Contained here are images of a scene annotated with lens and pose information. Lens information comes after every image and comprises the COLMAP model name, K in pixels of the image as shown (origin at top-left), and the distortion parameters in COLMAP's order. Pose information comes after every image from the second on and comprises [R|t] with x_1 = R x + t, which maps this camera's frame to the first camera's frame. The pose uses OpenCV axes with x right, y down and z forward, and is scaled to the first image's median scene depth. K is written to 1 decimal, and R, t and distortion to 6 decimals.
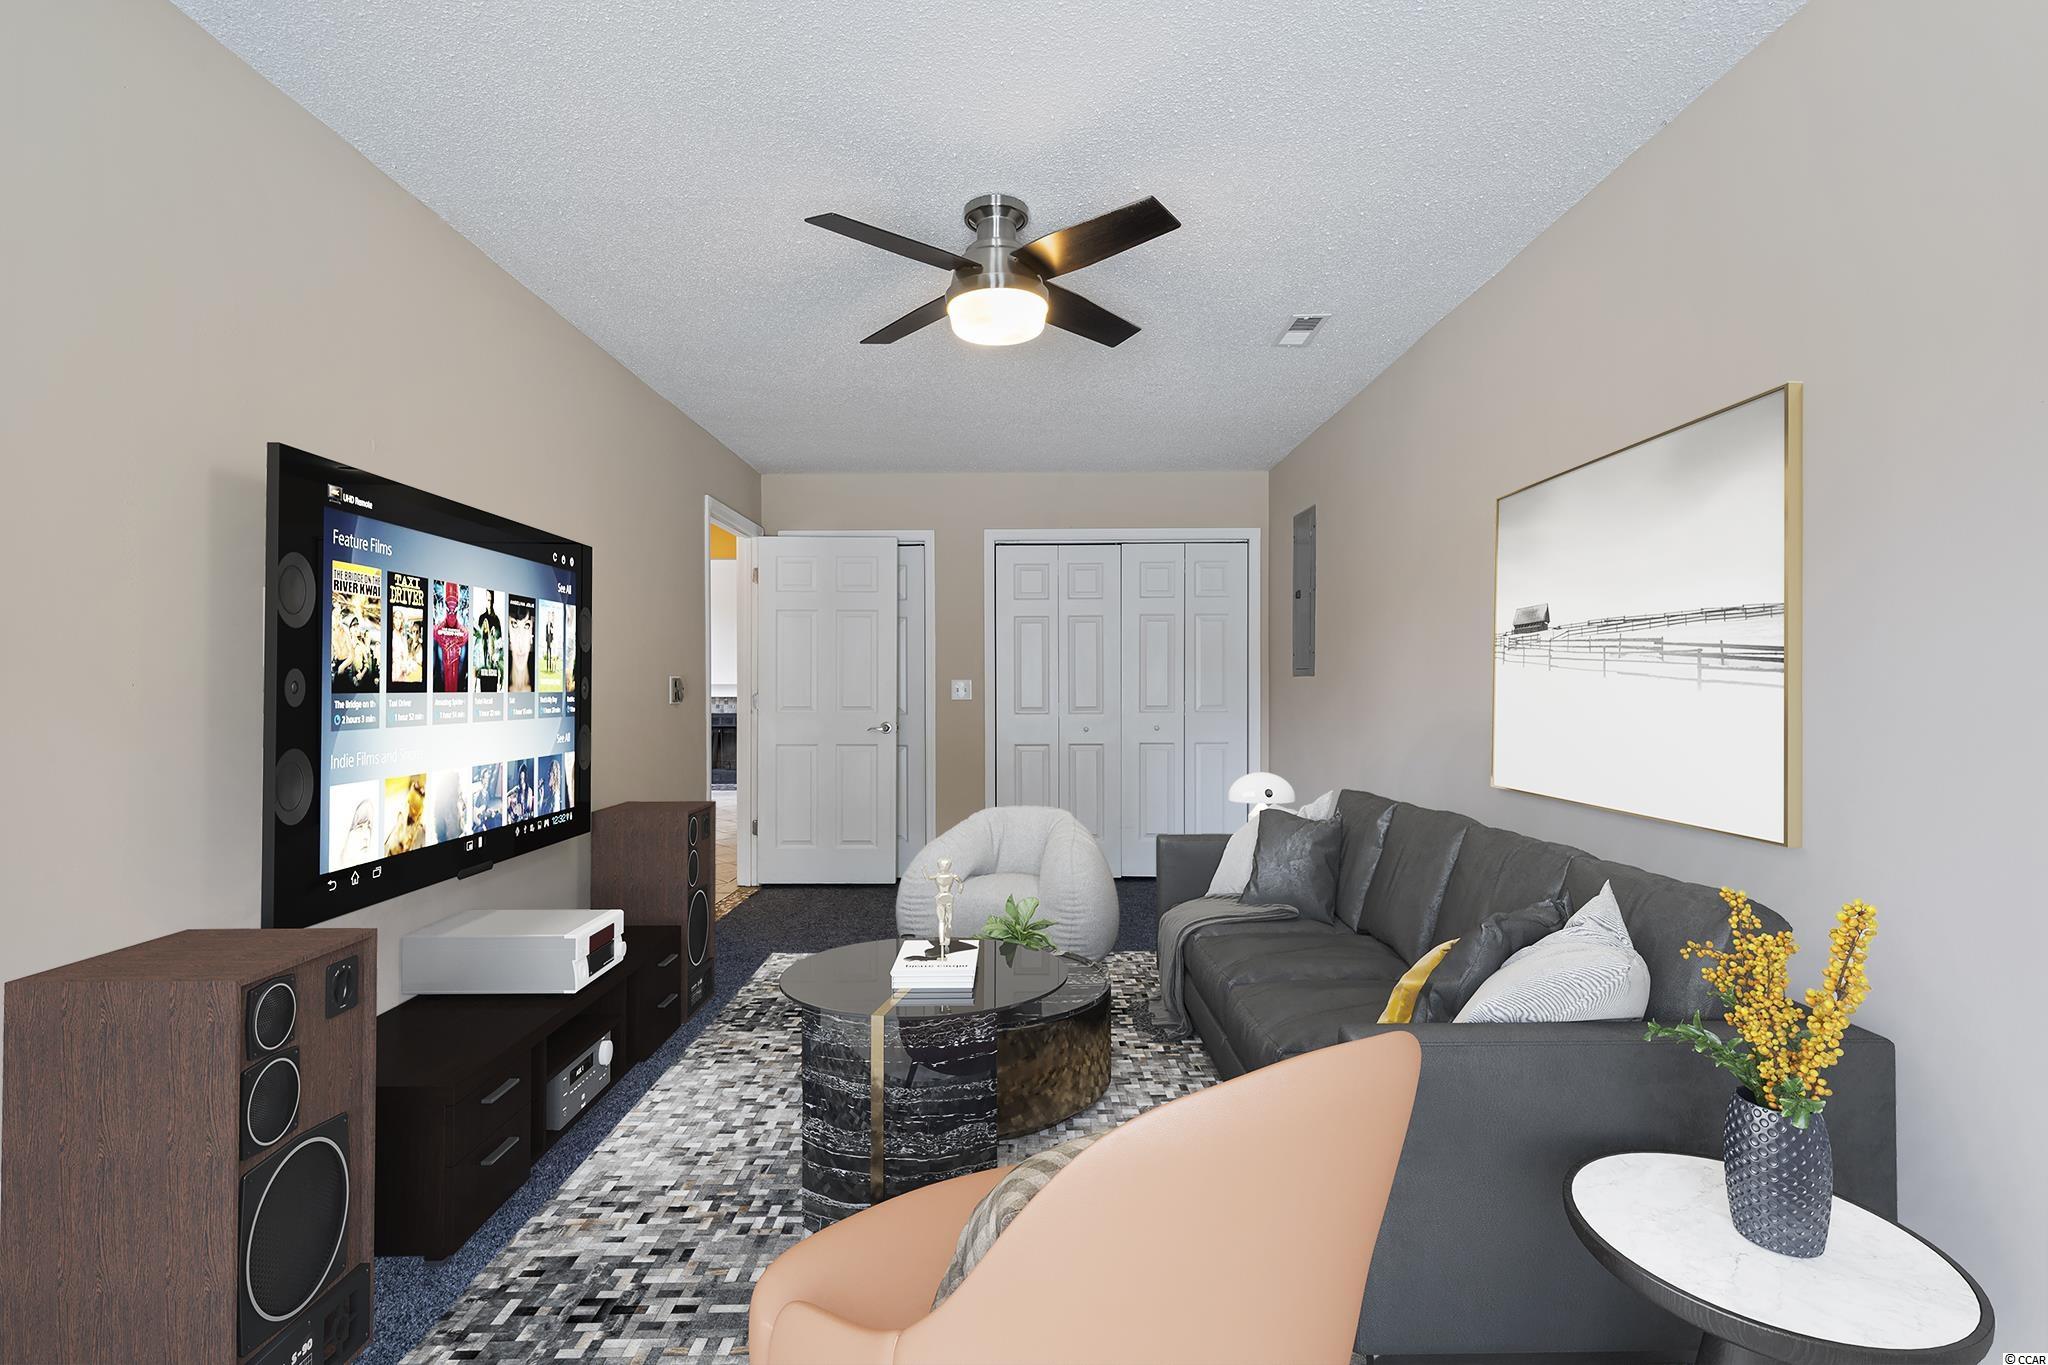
lens RADIAL K [[928.6, 0, 1017.6], [0, 928.6, 686.1], [0, 0, 1]] dist [0.004131, -0.000366]
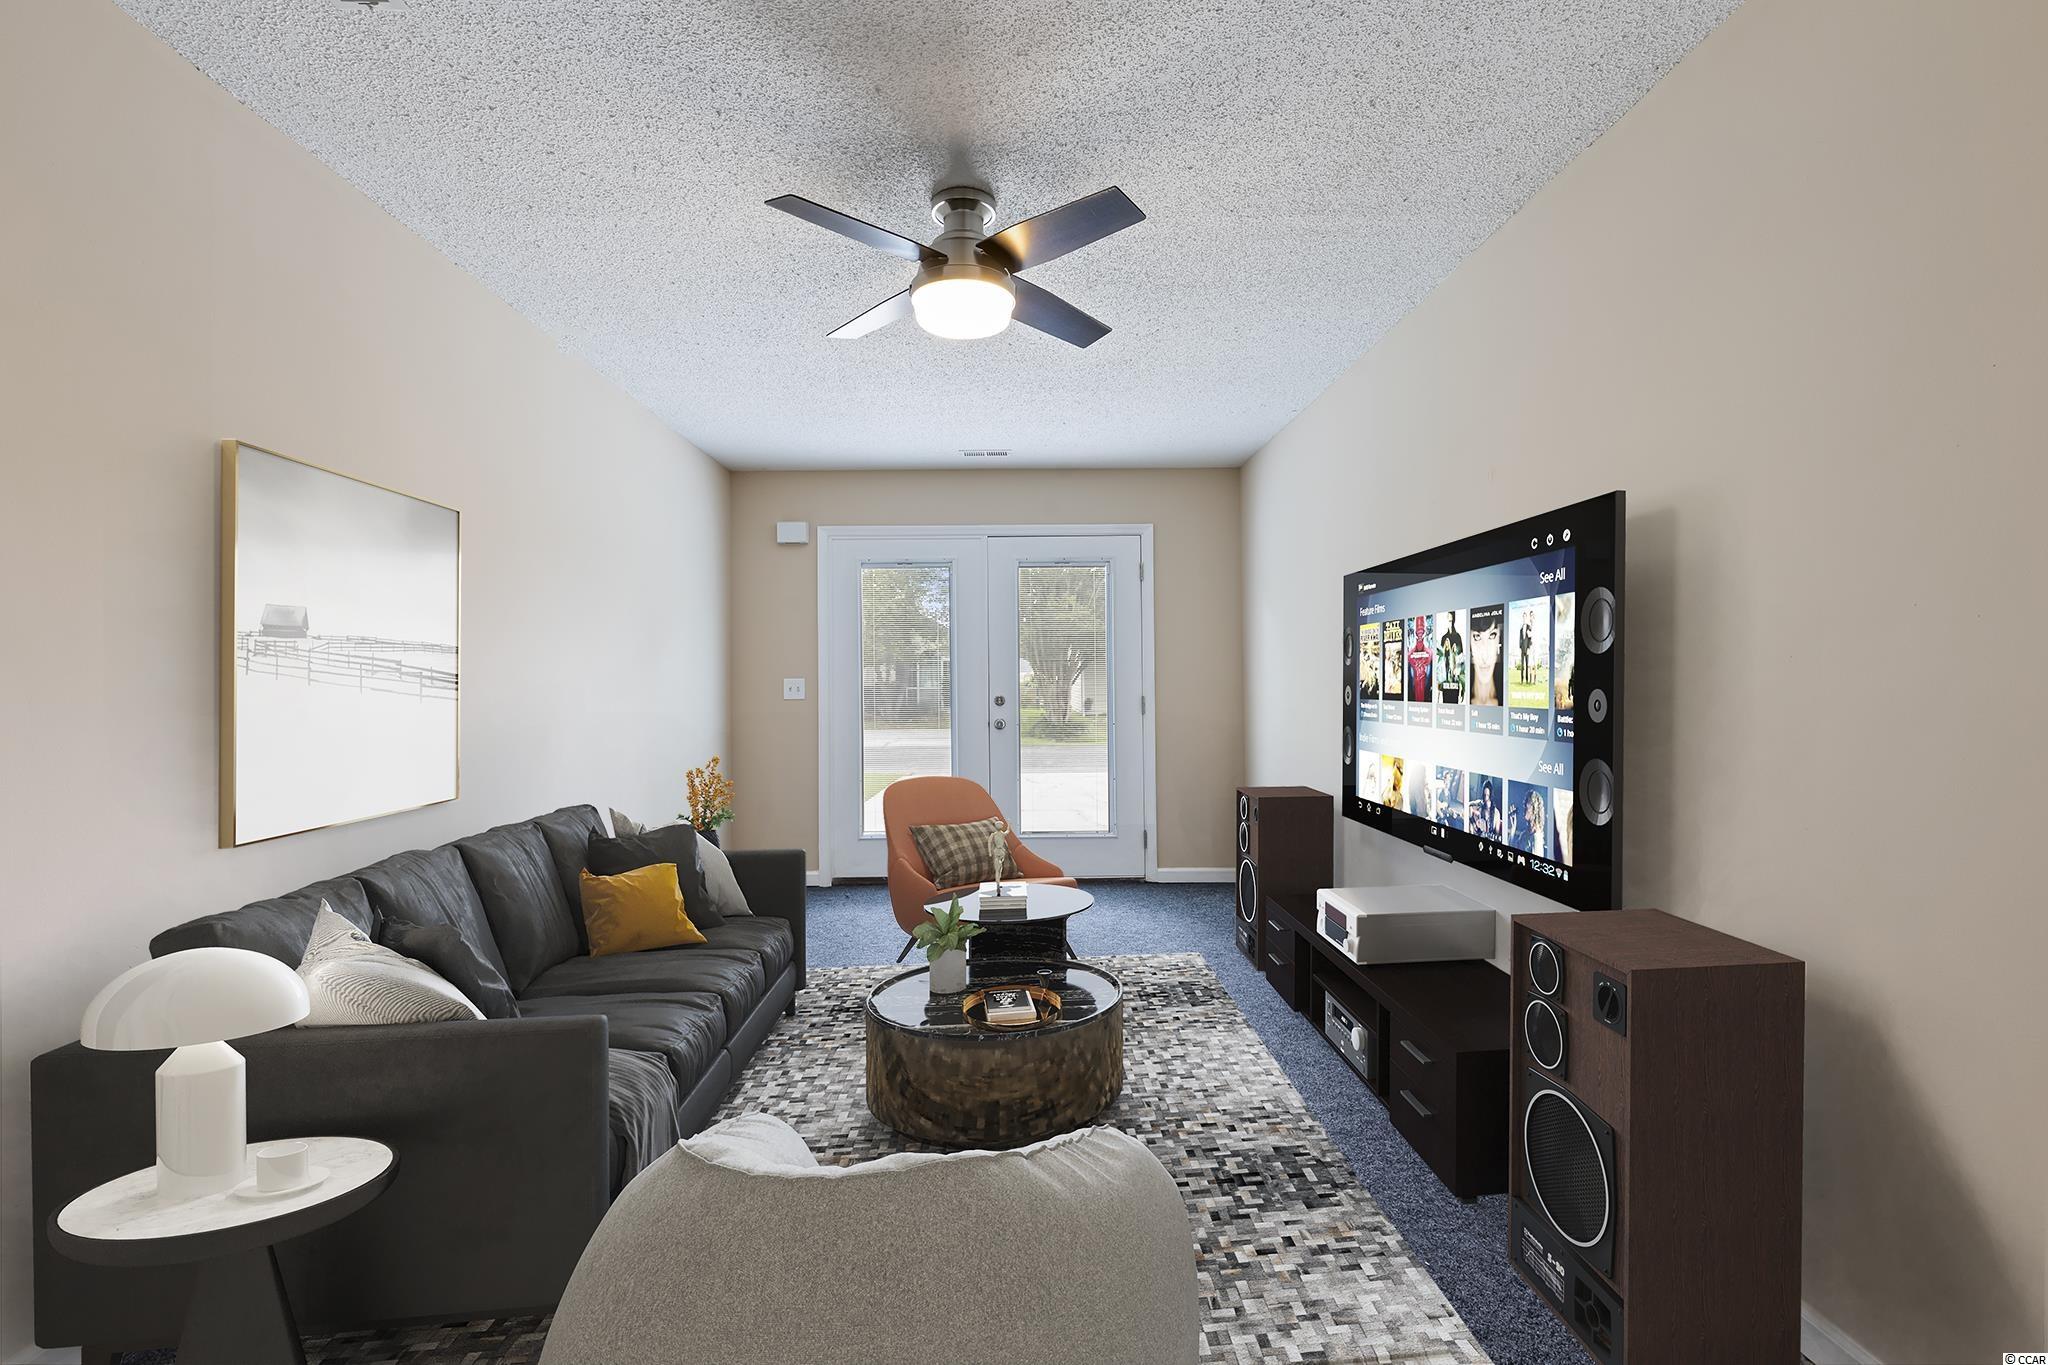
lens RADIAL K [[928.6, 0, 1017.6], [0, 928.6, 686.1], [0, 0, 1]] dist [0.004131, -0.000366]
pose [[-0.999976, 0.004334, -0.005412, -0.044380], [0.004304, 0.999975, 0.005533, -0.023066], [0.005436, 0.005510, -0.999970, 2.142576]]
